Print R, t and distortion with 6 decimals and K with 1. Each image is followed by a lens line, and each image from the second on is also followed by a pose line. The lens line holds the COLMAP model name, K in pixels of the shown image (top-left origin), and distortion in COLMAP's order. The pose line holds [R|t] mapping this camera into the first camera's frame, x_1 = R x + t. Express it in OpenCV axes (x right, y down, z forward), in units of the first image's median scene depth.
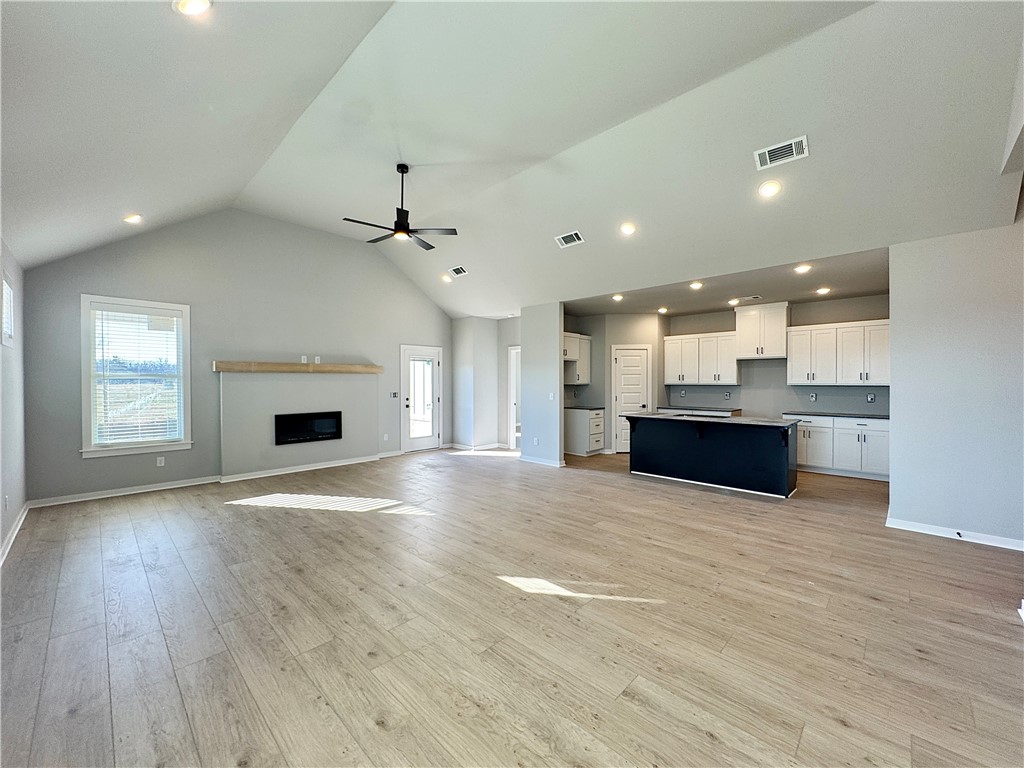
lens RADIAL K [[408.9, 0, 510.2], [0, 408.9, 382.9], [0, 0, 1]] dist [-0.005153, 0.000482]
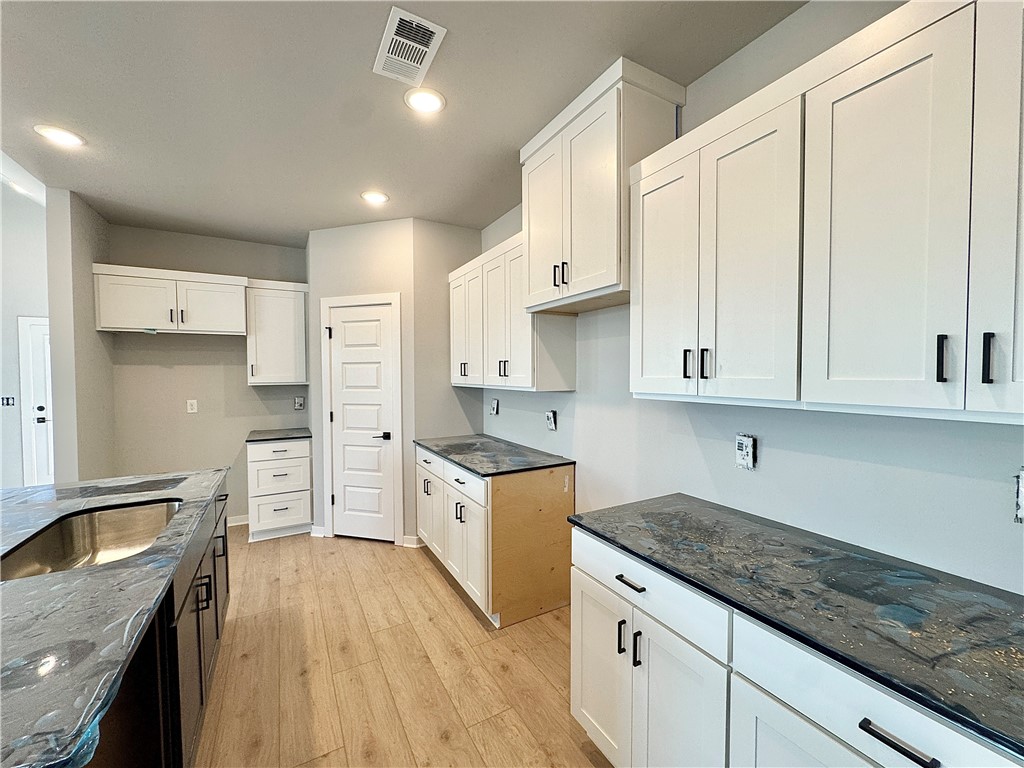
lens RADIAL K [[408.9, 0, 511.8], [0, 408.9, 386.0], [0, 0, 1]] dist [-0.005153, 0.000482]
pose [[0.960454, 0.005380, -0.278386, 0.756262], [0.002871, 0.999569, 0.029223, -0.010881], [0.278423, -0.028867, 0.960025, 0.819909]]
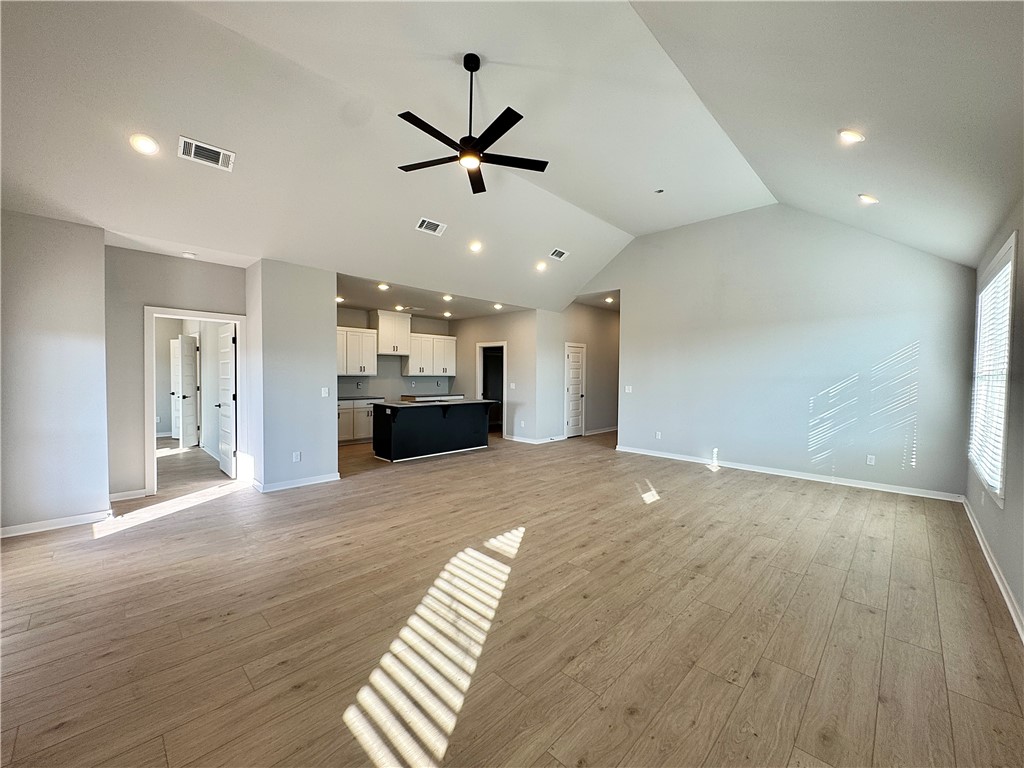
lens RADIAL K [[408.9, 0, 511.9], [0, 408.9, 384.6], [0, 0, 1]] dist [-0.005153, 0.000482]
pose [[0.000304, -0.026593, 0.999646, -0.753352], [-0.007127, 0.999621, 0.026594, -0.004727], [-0.999975, -0.007133, 0.000114, 0.732616]]
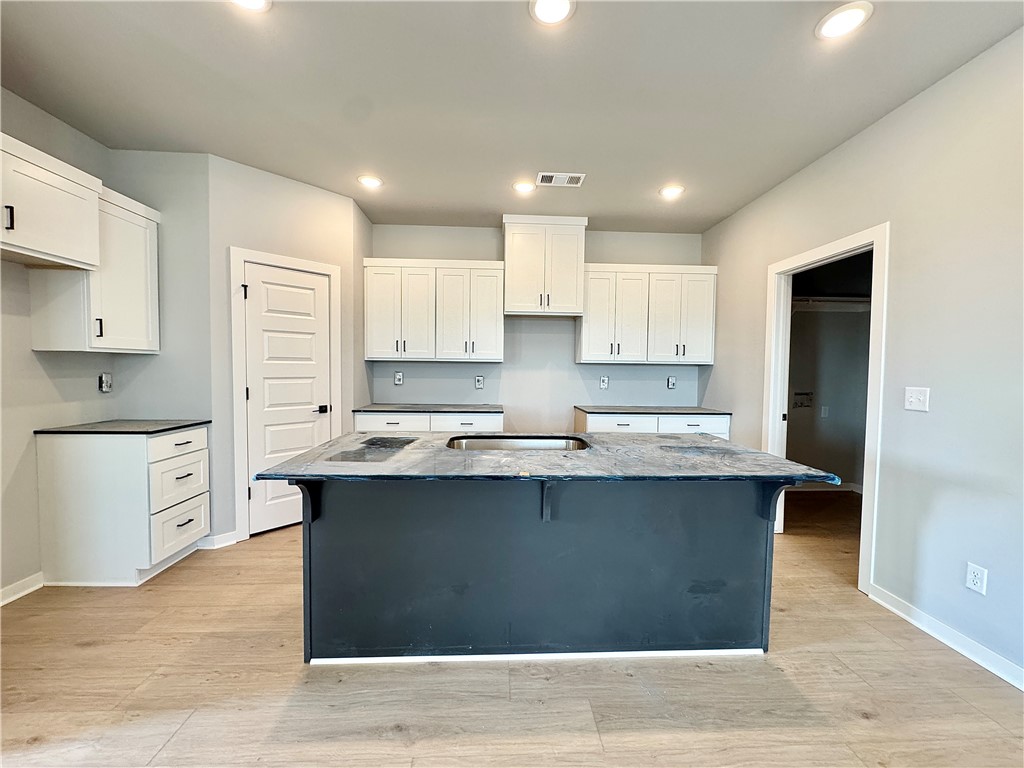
lens RADIAL K [[408.9, 0, 511.7], [0, 408.9, 384.7], [0, 0, 1]] dist [-0.005153, 0.000482]
pose [[0.681966, -0.020170, 0.731106, 0.198926], [-0.009902, 0.999273, 0.036805, 0.018280], [-0.731317, -0.032339, 0.681270, 0.747728]]
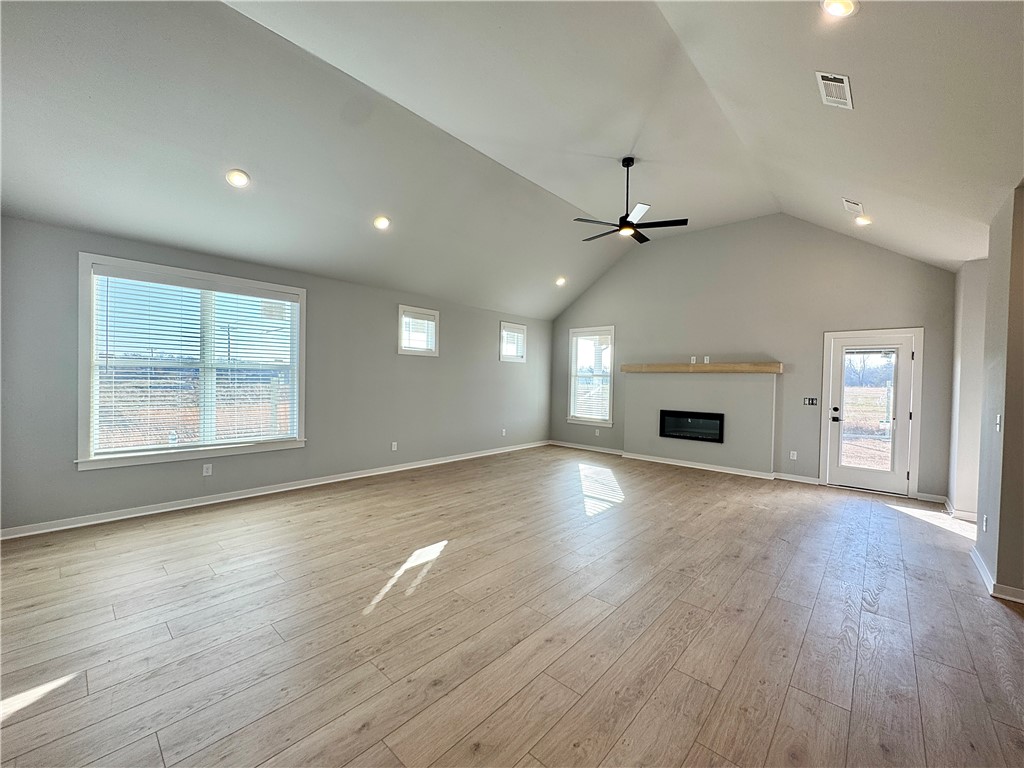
lens RADIAL K [[408.9, 0, 513.3], [0, 408.9, 383.7], [0, 0, 1]] dist [-0.005153, 0.000482]
pose [[0.036876, 0.016158, -0.999189, 0.561391], [-0.022617, 0.999627, 0.015331, -0.002854], [0.999064, 0.022034, 0.037227, 0.553599]]
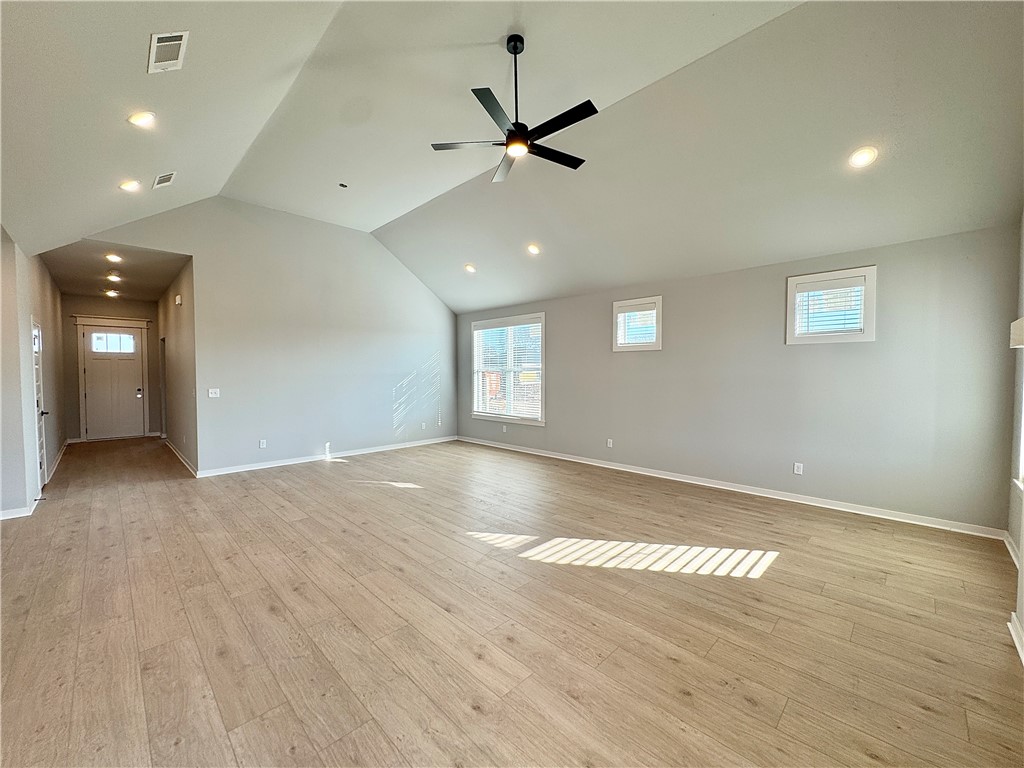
lens RADIAL K [[408.9, 0, 511.0], [0, 408.9, 385.2], [0, 0, 1]] dist [-0.005153, 0.000482]
pose [[-0.999910, 0.003279, 0.012976, -0.206544], [0.003715, 0.999423, 0.033769, -0.006686], [-0.012858, 0.033814, -0.999345, 1.308232]]
